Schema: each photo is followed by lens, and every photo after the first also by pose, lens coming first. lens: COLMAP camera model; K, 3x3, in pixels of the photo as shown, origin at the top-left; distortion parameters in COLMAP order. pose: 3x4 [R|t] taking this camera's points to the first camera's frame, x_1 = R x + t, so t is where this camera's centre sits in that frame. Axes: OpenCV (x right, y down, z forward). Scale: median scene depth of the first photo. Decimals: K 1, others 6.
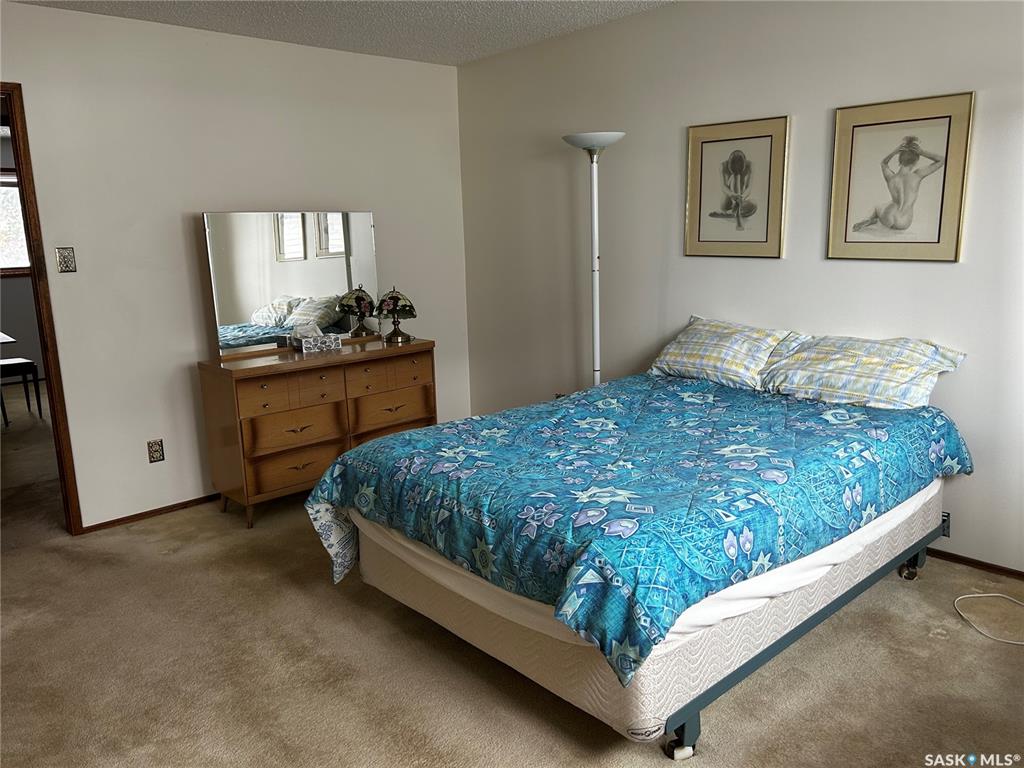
lens RADIAL K [[771.4, 0, 511.0], [0, 771.4, 385.5], [0, 0, 1]] dist [0.002431, 0.001338]
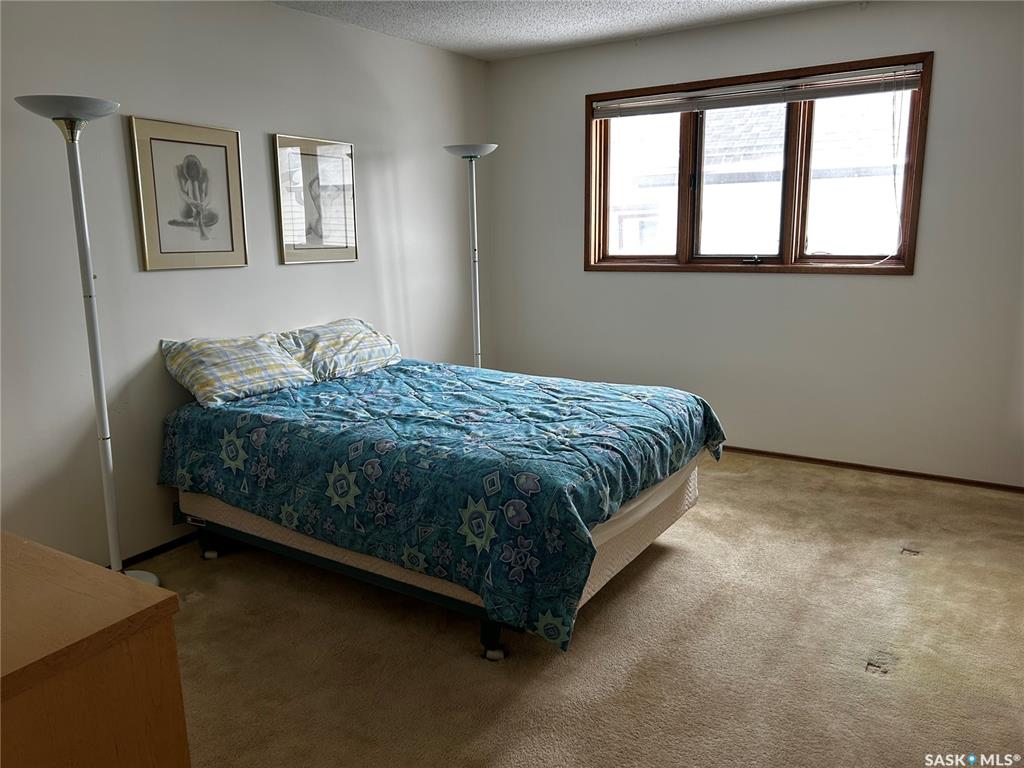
lens RADIAL K [[771.4, 0, 510.9], [0, 771.4, 382.4], [0, 0, 1]] dist [0.002431, 0.001338]
pose [[-0.235035, -0.151268, 0.960144, -0.732002], [0.226435, 0.952116, 0.205432, -0.144919], [-0.945244, 0.265694, -0.189528, 0.874345]]
